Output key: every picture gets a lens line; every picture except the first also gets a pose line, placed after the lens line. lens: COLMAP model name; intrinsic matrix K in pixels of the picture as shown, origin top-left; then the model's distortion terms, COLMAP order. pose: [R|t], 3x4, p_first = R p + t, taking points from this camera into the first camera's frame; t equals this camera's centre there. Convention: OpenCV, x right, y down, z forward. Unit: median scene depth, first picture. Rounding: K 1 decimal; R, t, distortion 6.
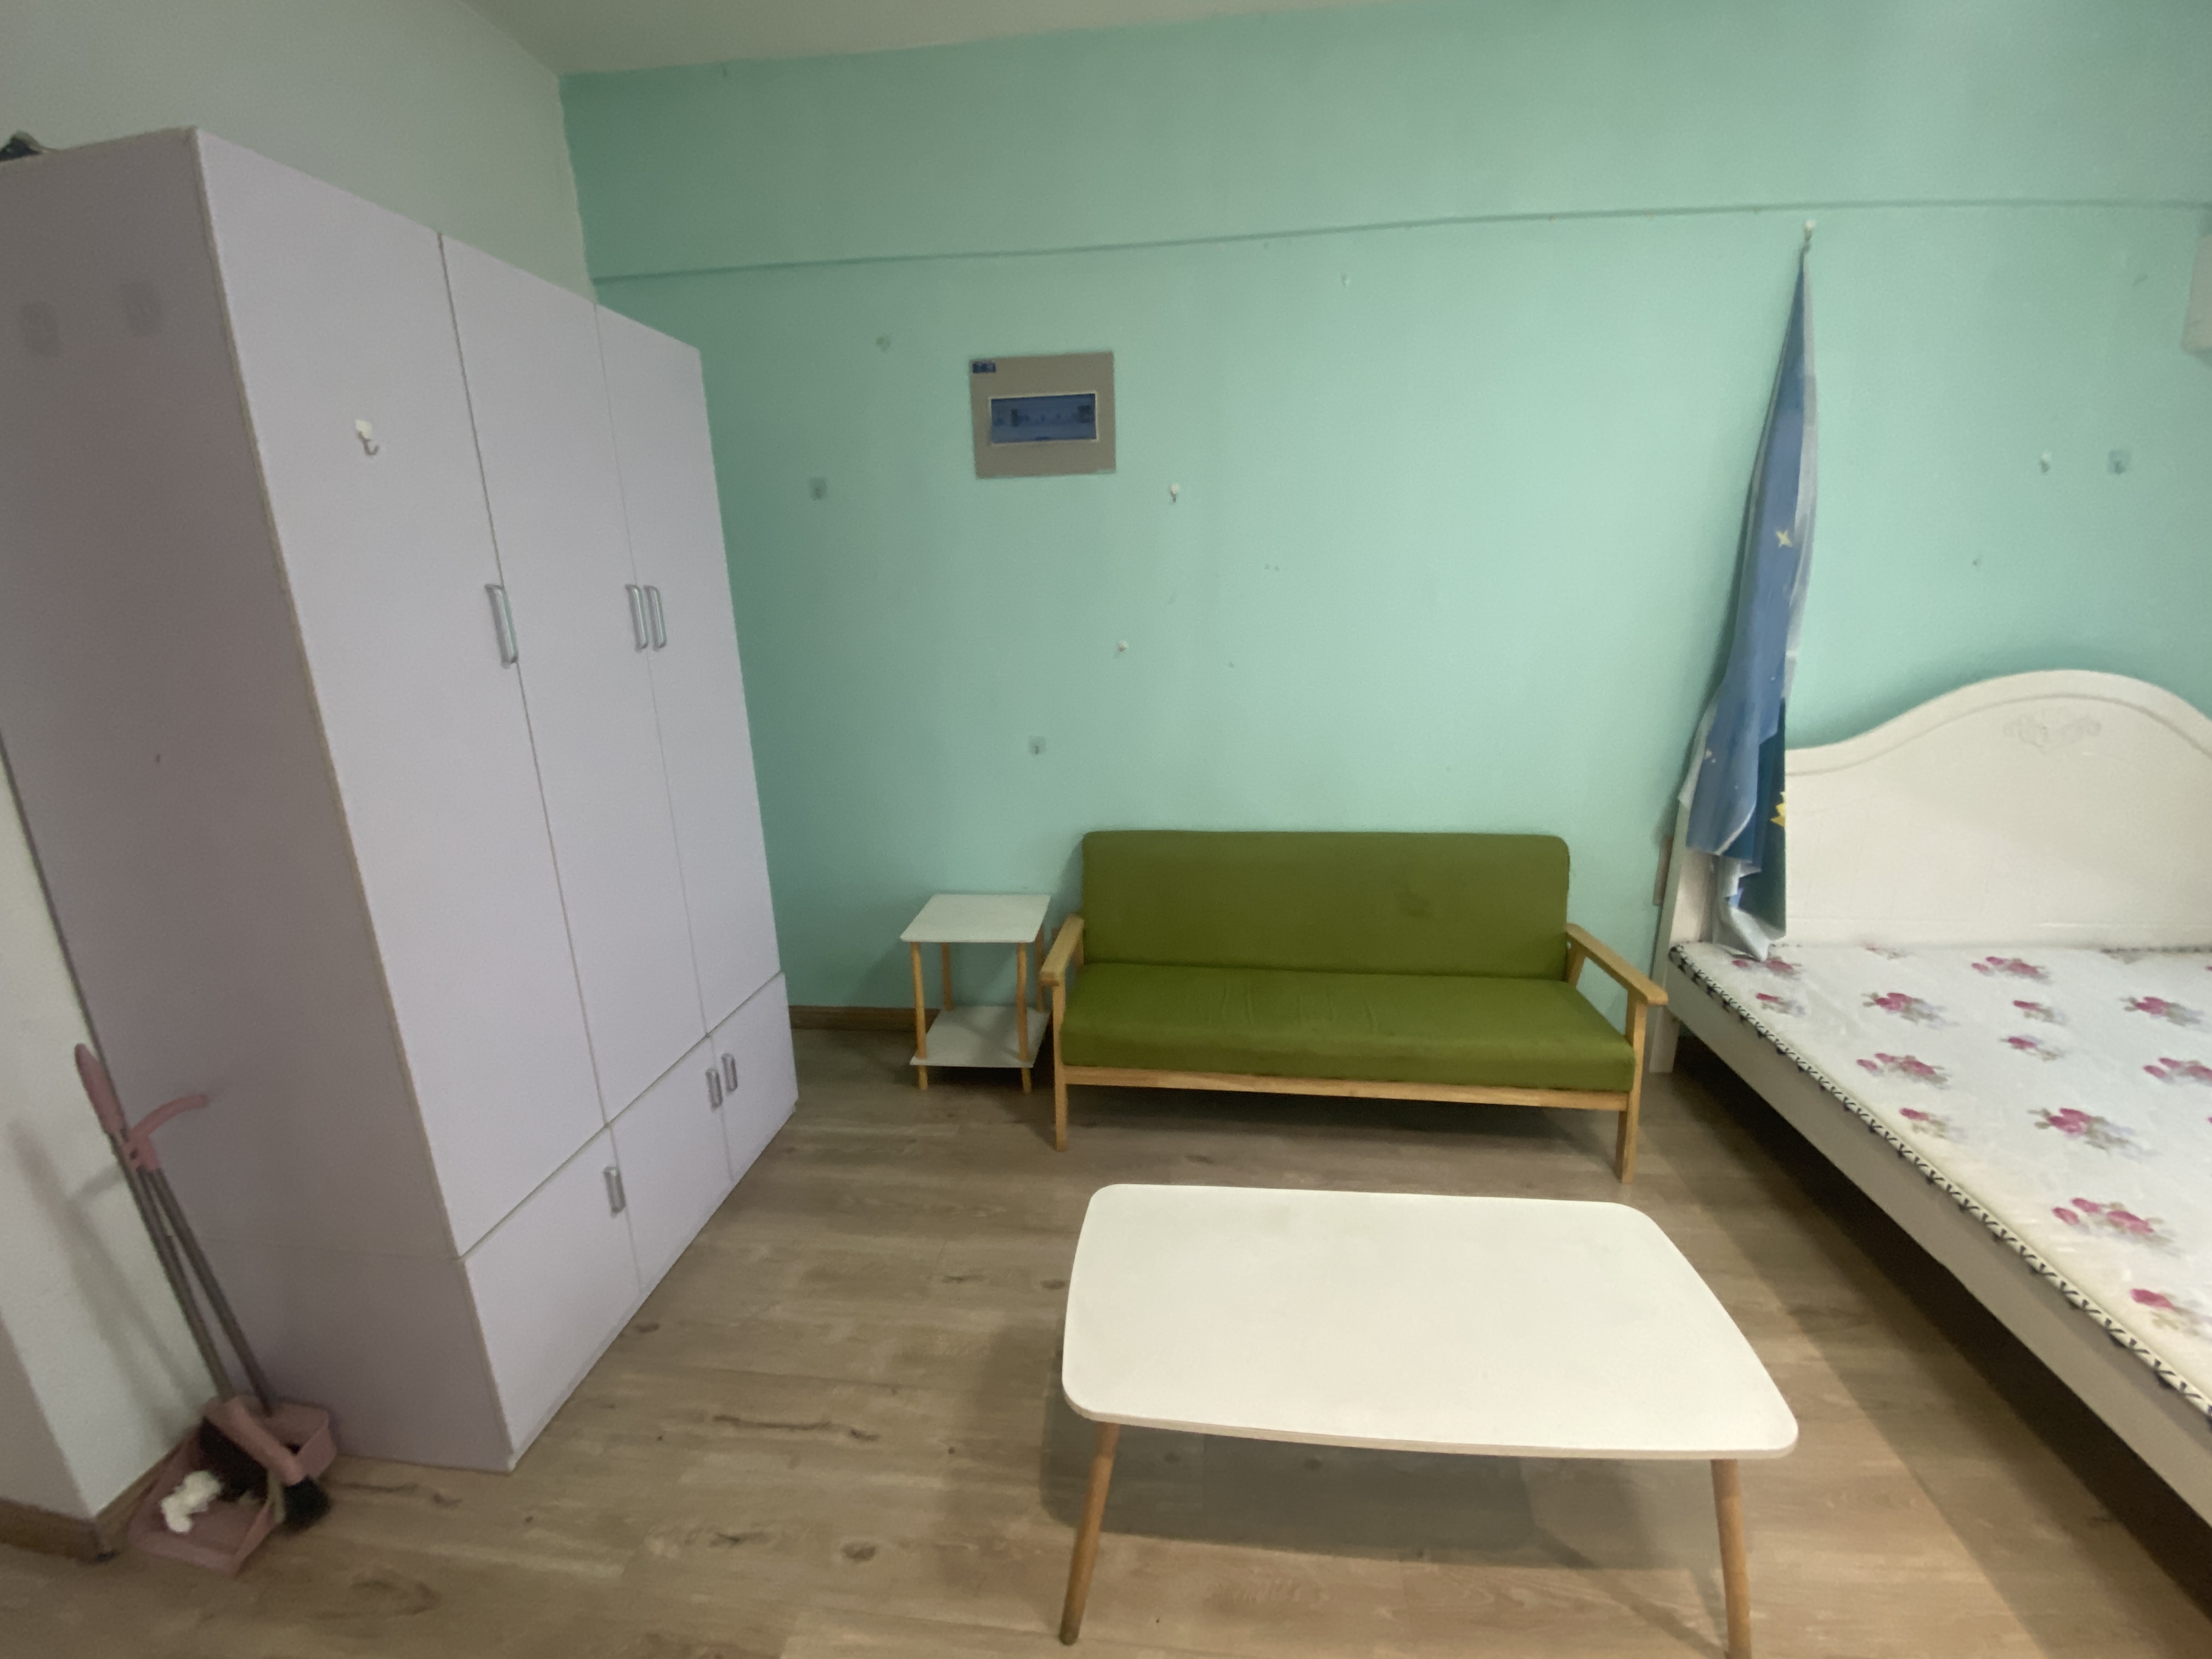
lens RADIAL K [[898.1, 0, 1105.5], [0, 898.1, 825.3], [0, 0, 1]] dist [0.013574, -0.017382]
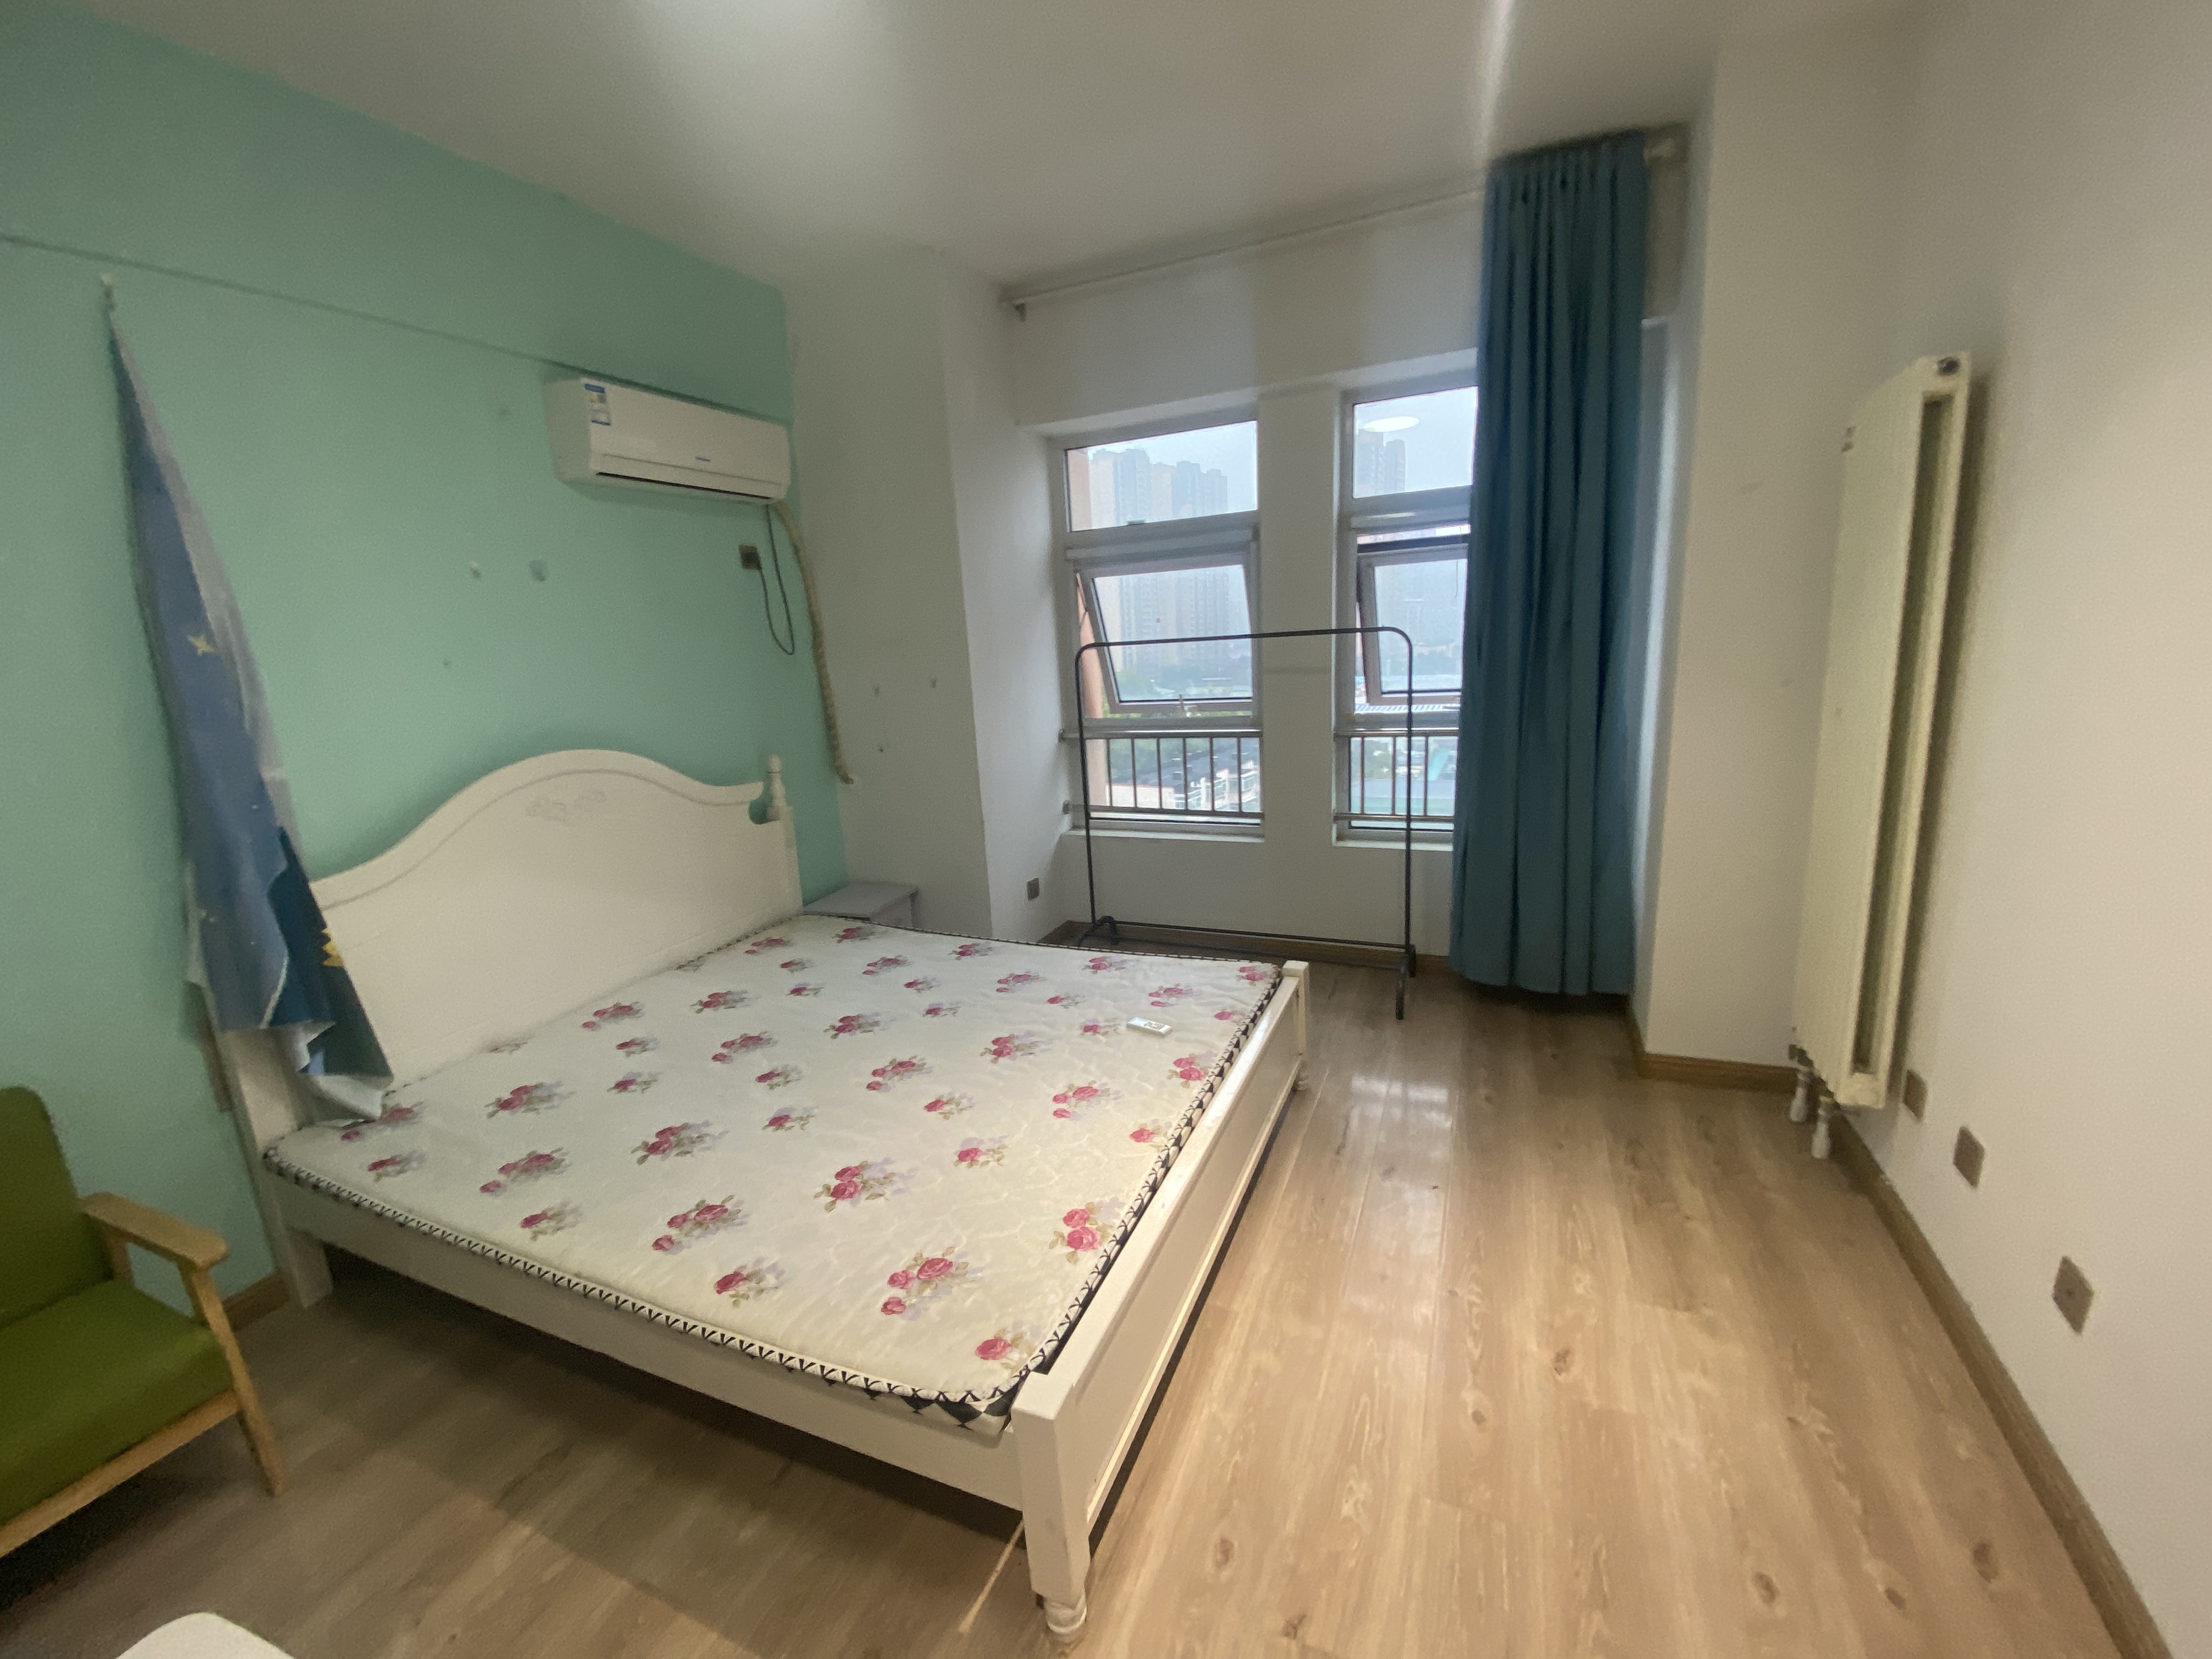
lens RADIAL K [[898.1, 0, 1105.5], [0, 898.1, 825.3], [0, 0, 1]] dist [0.013574, -0.017382]
pose [[0.301011, -0.198234, 0.932789, 0.205044], [0.293609, 0.949904, 0.107124, -0.004555], [-0.907296, 0.241630, 0.344135, 0.000477]]
